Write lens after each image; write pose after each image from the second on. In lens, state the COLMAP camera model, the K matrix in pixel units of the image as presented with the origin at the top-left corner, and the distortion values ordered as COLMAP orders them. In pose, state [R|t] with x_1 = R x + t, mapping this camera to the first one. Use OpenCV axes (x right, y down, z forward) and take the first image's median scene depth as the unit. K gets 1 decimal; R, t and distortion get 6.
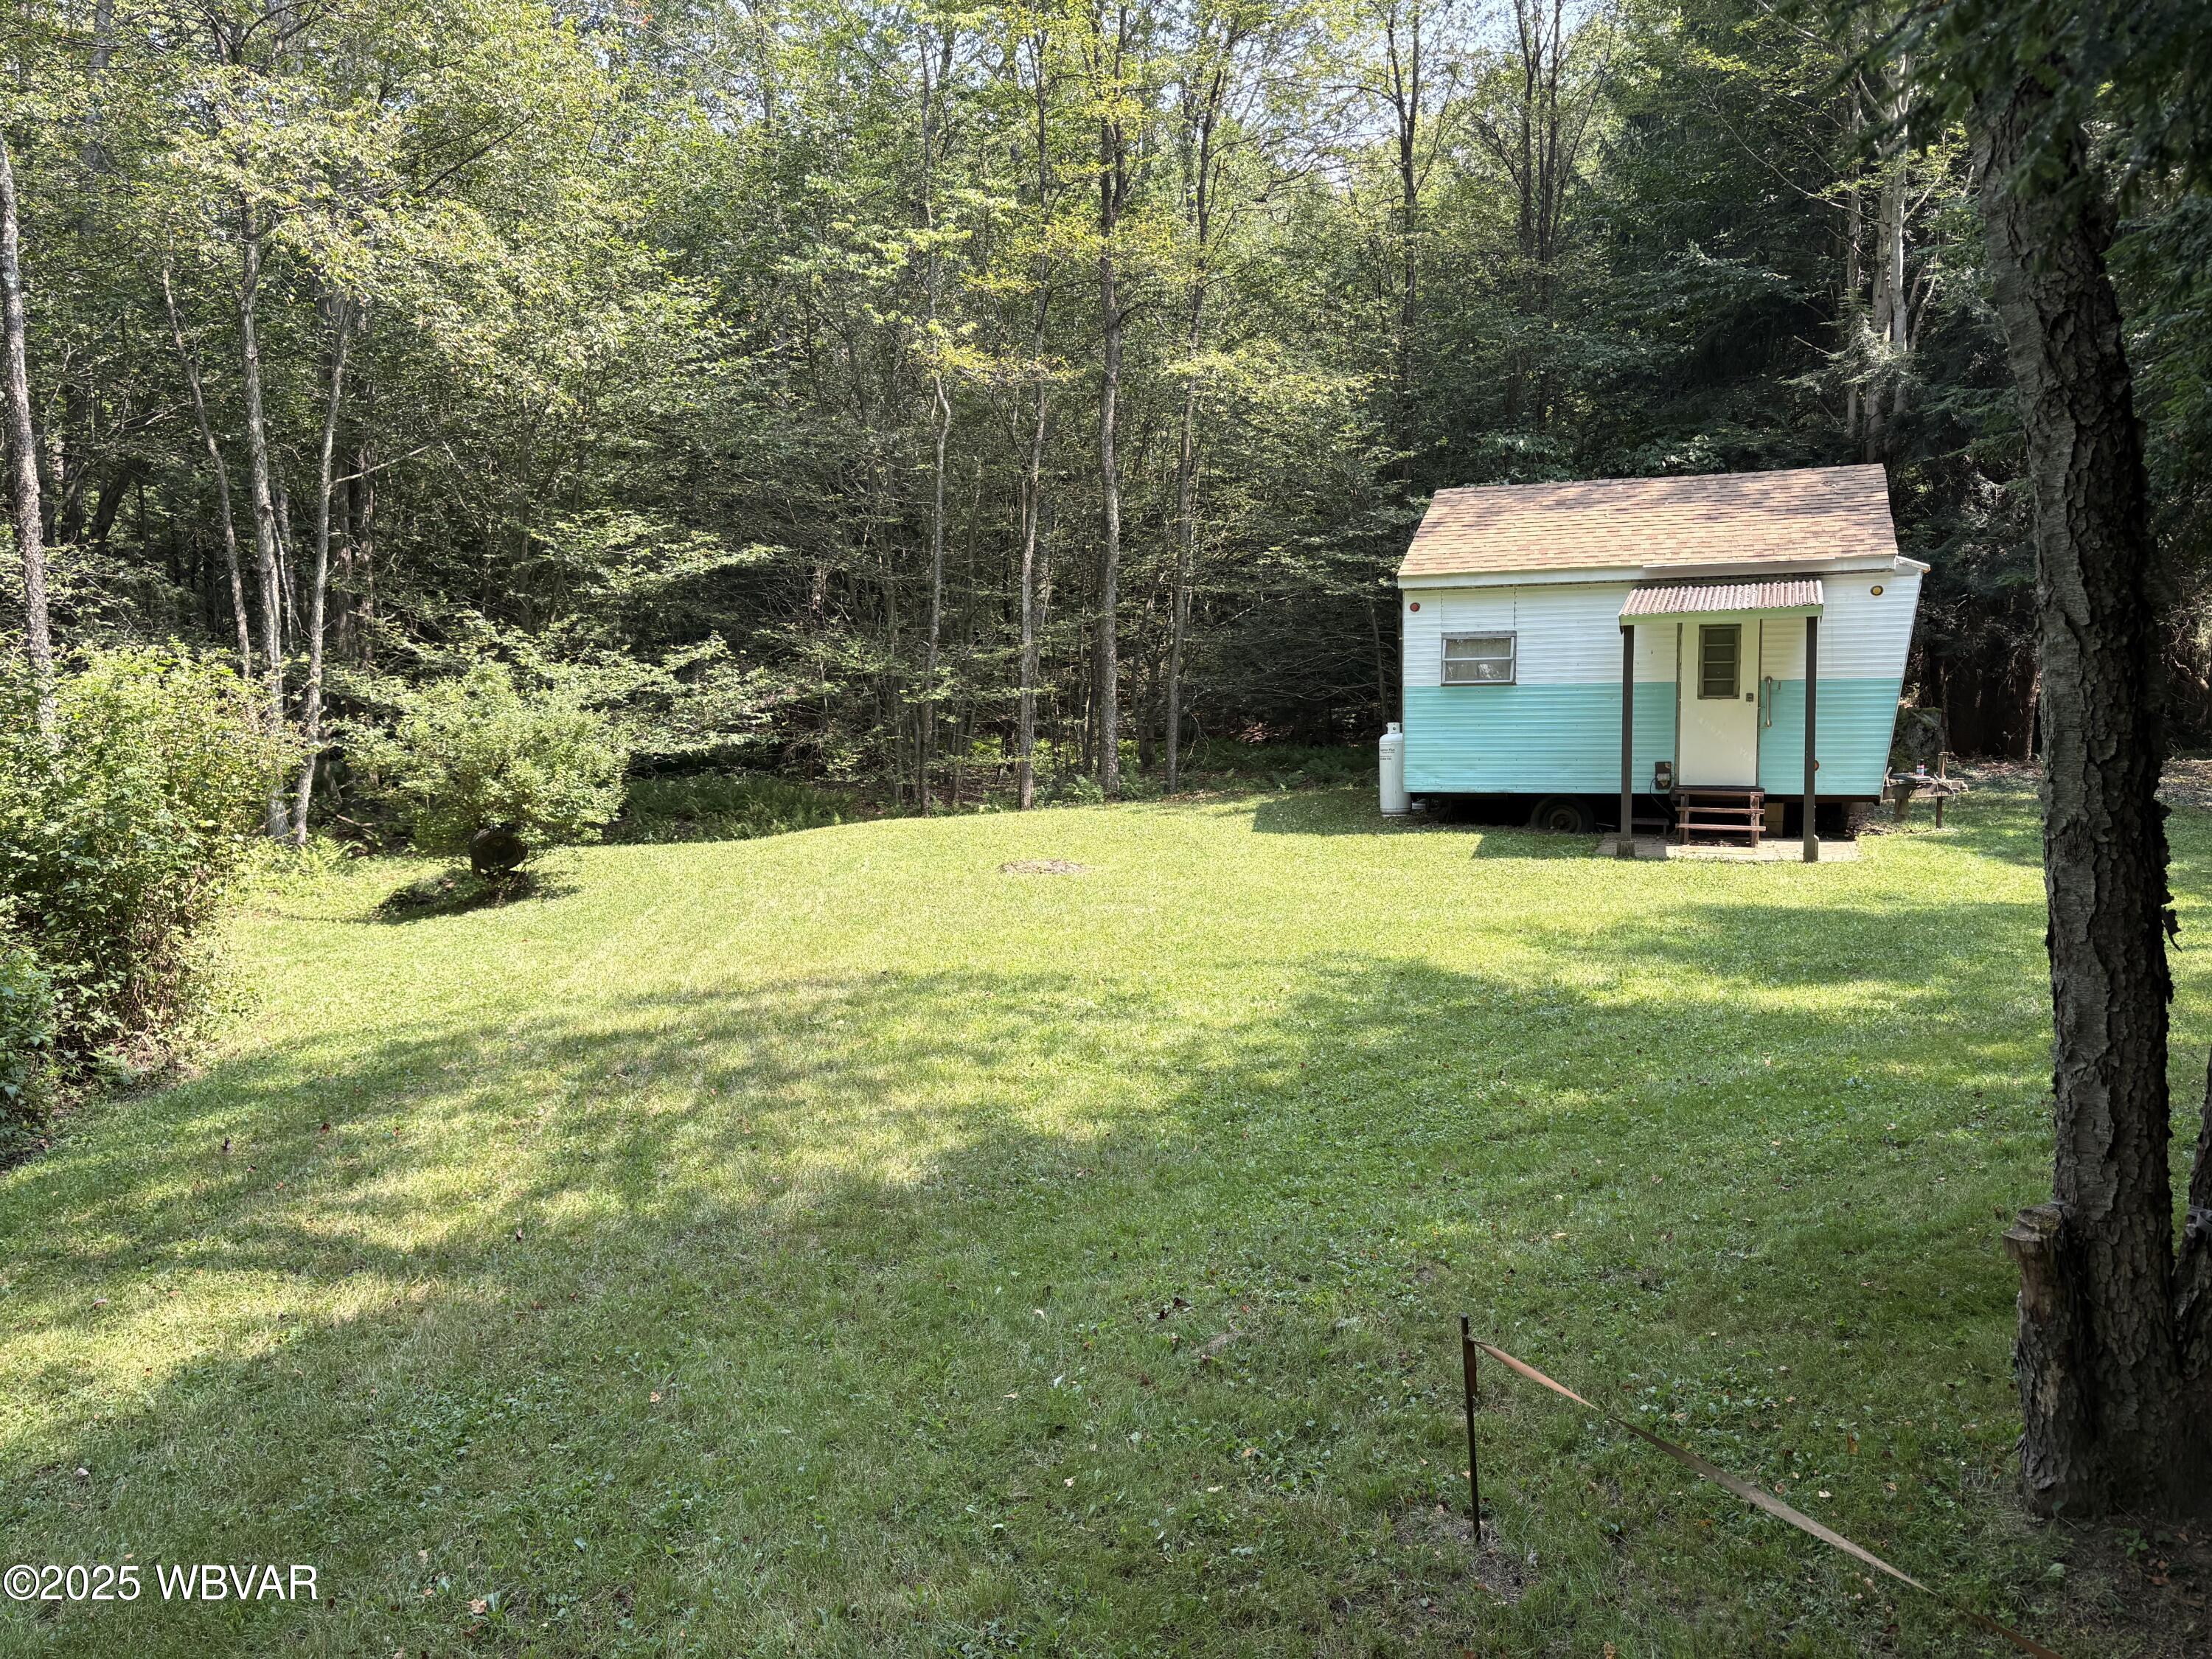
lens RADIAL K [[1675.1, 0, 1106.0], [0, 1675.1, 829.5], [0, 0, 1]] dist [0.016020, -0.007123]
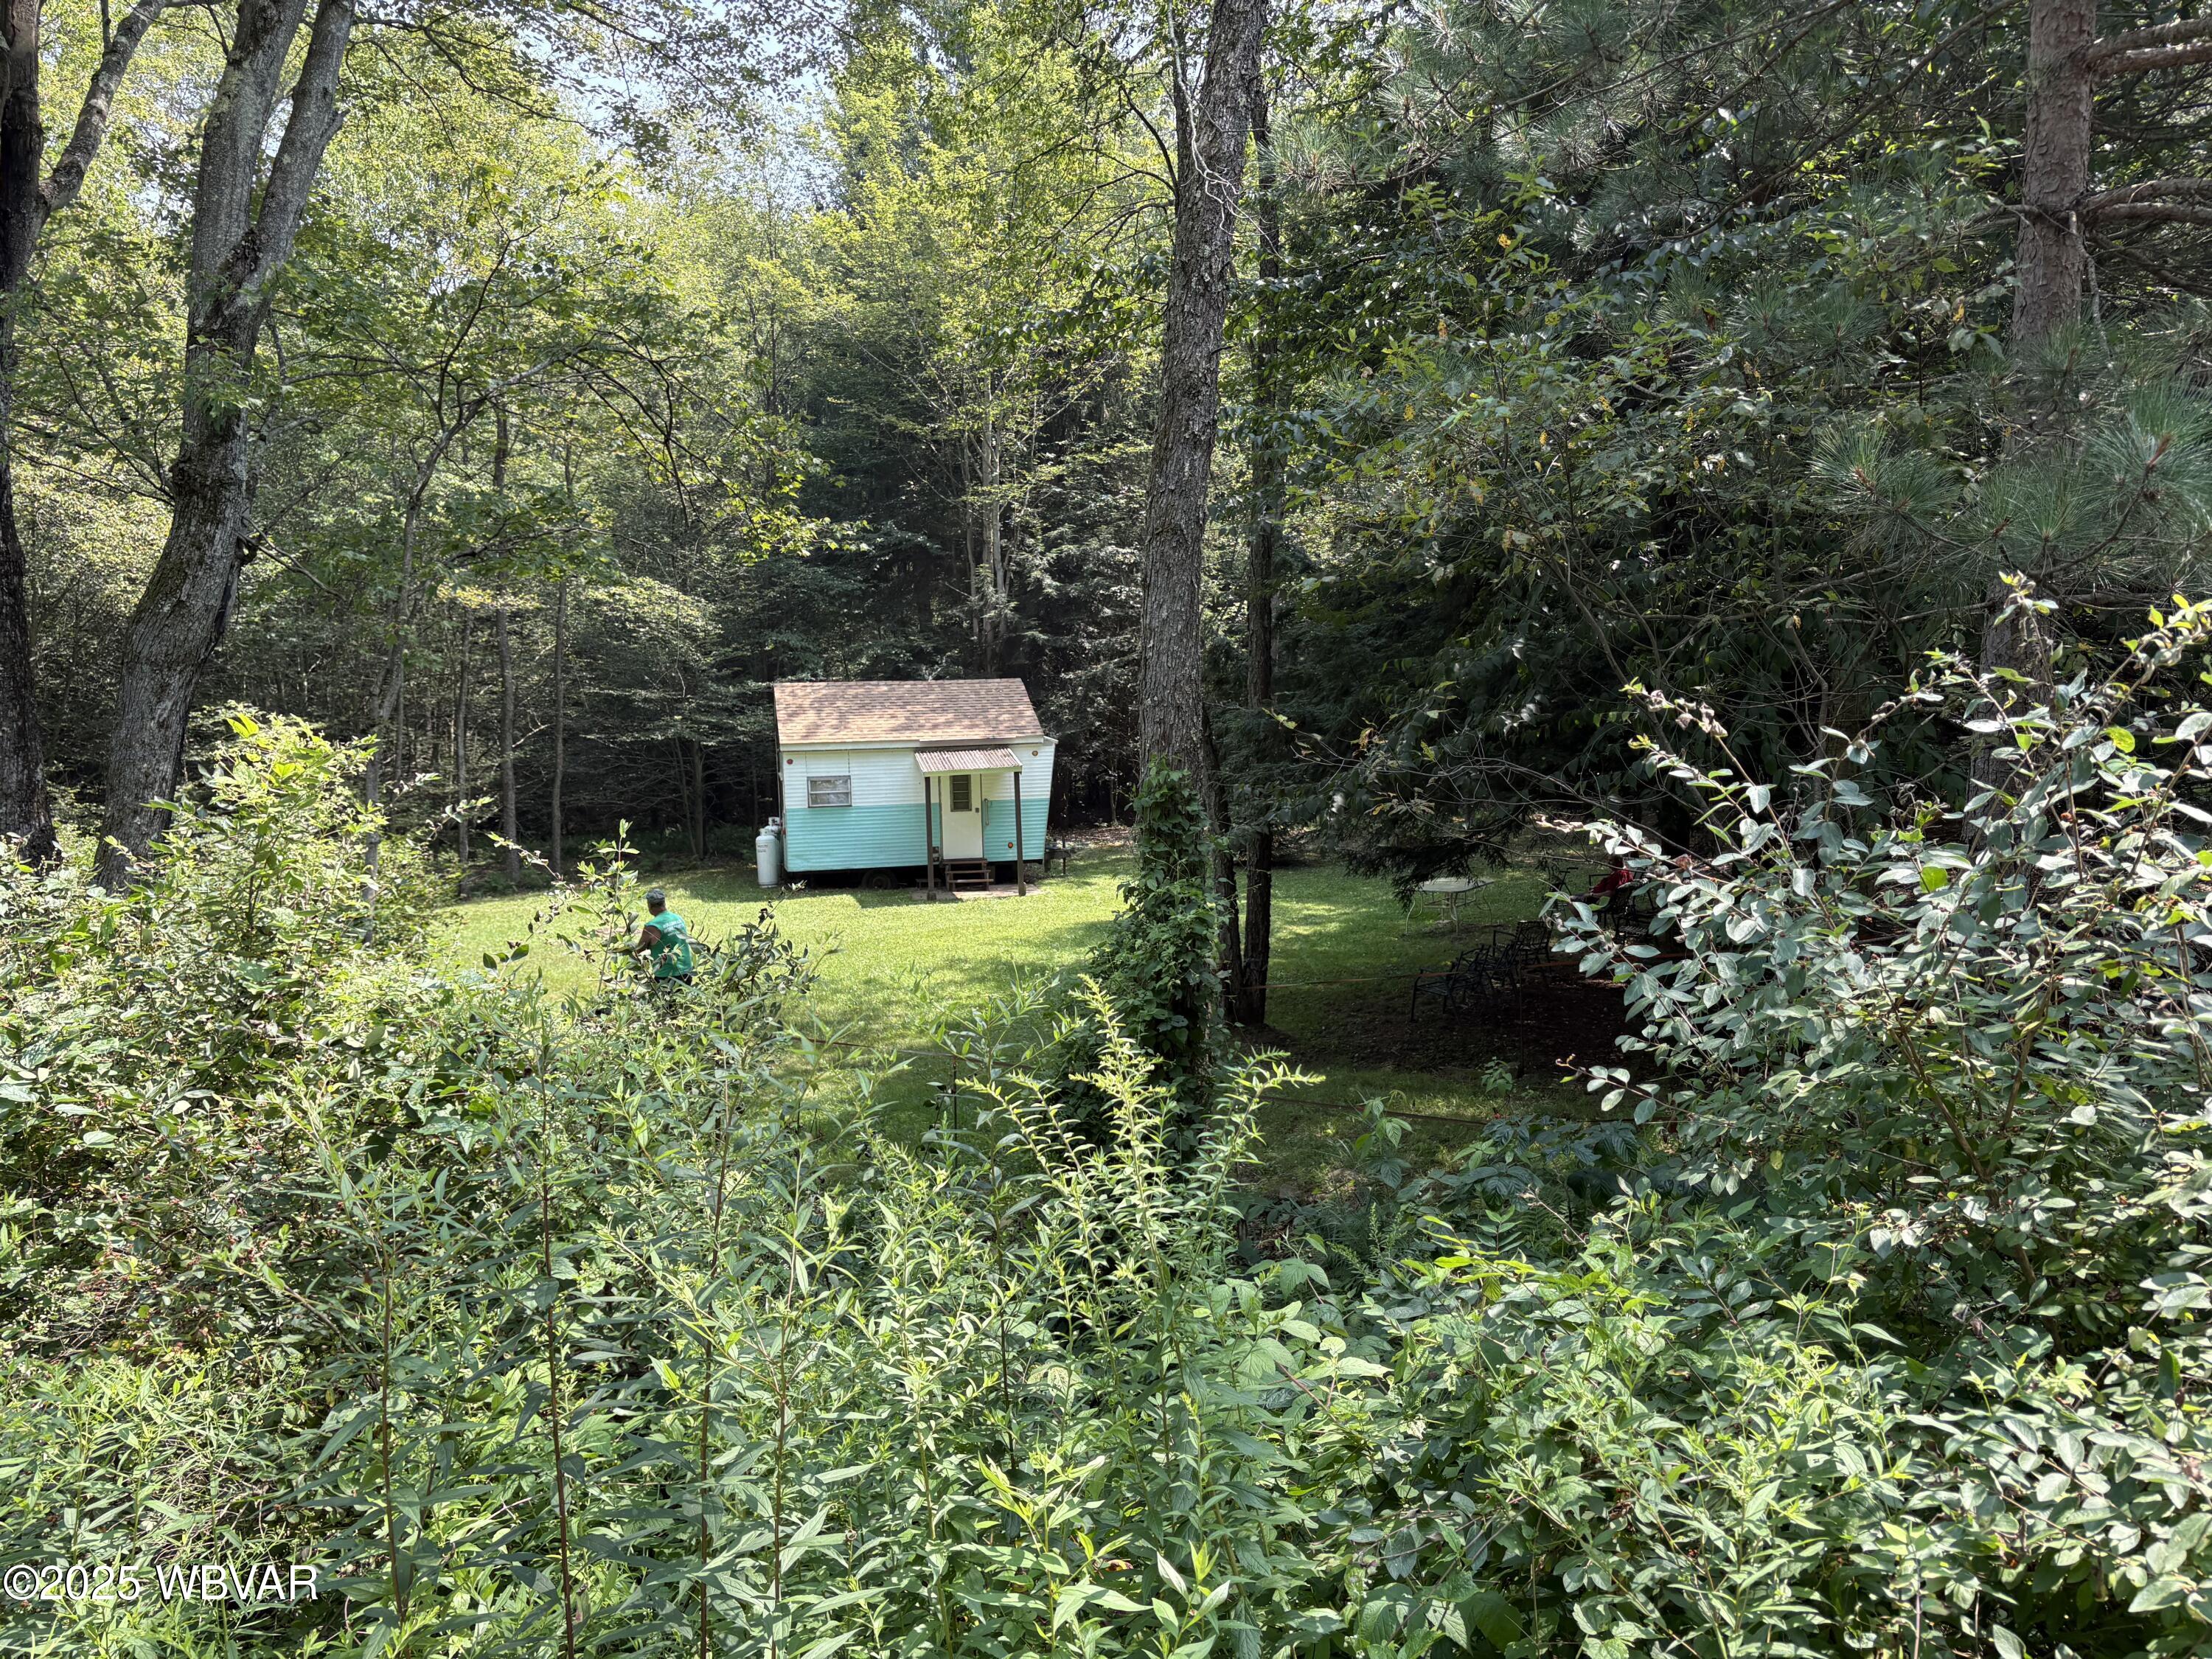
lens RADIAL K [[1675.1, 0, 1106.0], [0, 1675.1, 829.5], [0, 0, 1]] dist [0.016020, -0.007123]
pose [[0.829773, -0.038943, 0.556741, -0.513320], [0.061373, 0.997880, -0.021672, -0.009360], [-0.554716, 0.052151, 0.830404, -0.591456]]
